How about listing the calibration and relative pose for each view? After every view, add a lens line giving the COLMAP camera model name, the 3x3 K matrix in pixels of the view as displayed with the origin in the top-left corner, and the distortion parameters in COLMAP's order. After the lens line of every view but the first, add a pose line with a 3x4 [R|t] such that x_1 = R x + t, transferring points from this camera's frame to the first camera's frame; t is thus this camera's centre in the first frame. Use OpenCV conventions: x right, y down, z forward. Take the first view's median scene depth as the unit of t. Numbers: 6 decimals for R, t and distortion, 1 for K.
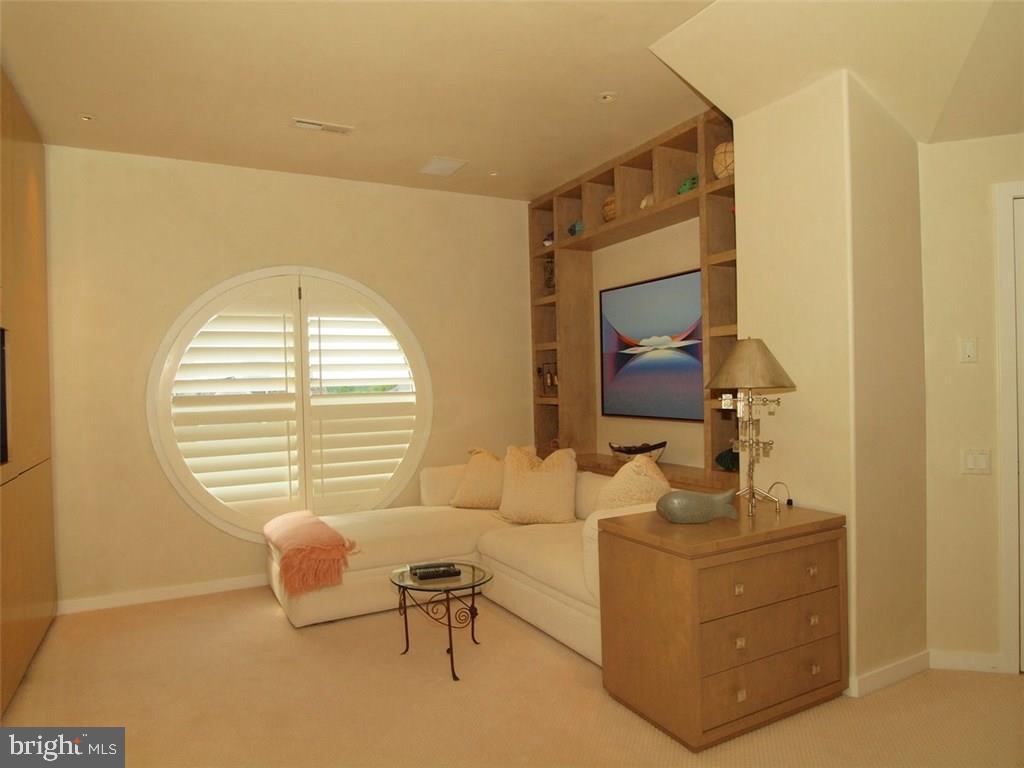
lens RADIAL K [[652.2, 0, 508.1], [0, 652.2, 388.3], [0, 0, 1]] dist [-0.032731, 0.005917]
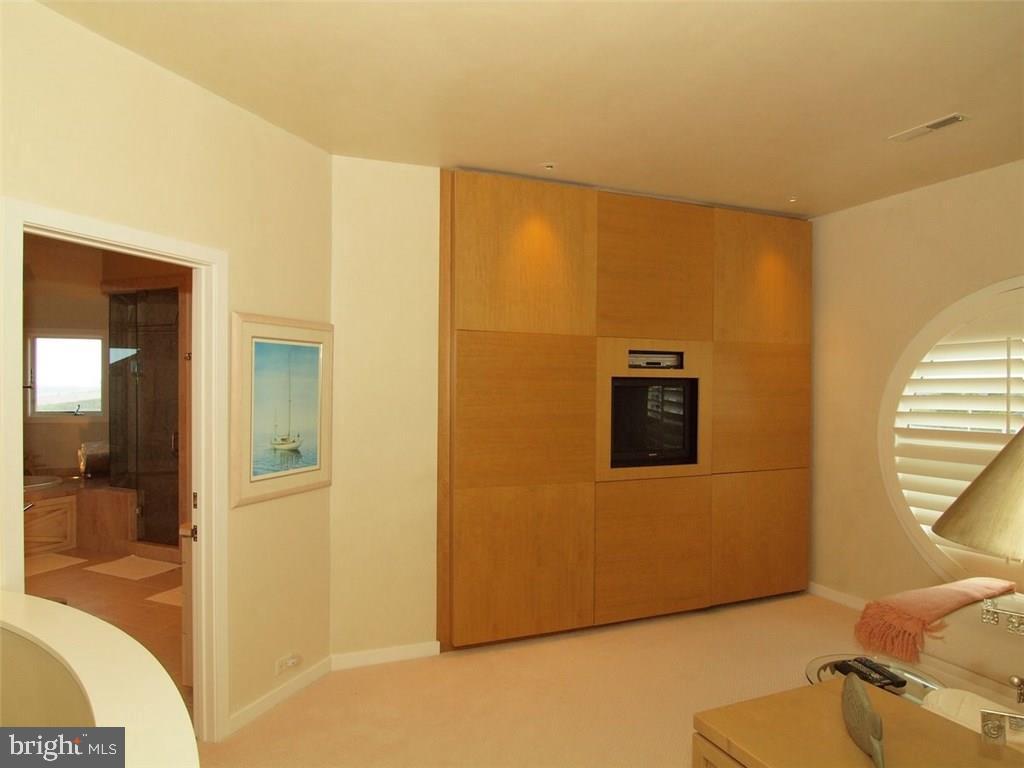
lens RADIAL K [[652.2, 0, 508.1], [0, 652.2, 388.3], [0, 0, 1]] dist [-0.032731, 0.005917]
pose [[-0.100261, 0.025997, -0.994621, 0.562437], [-0.000119, 0.999658, 0.026141, -0.075817], [0.994961, 0.002739, -0.100224, 0.487052]]
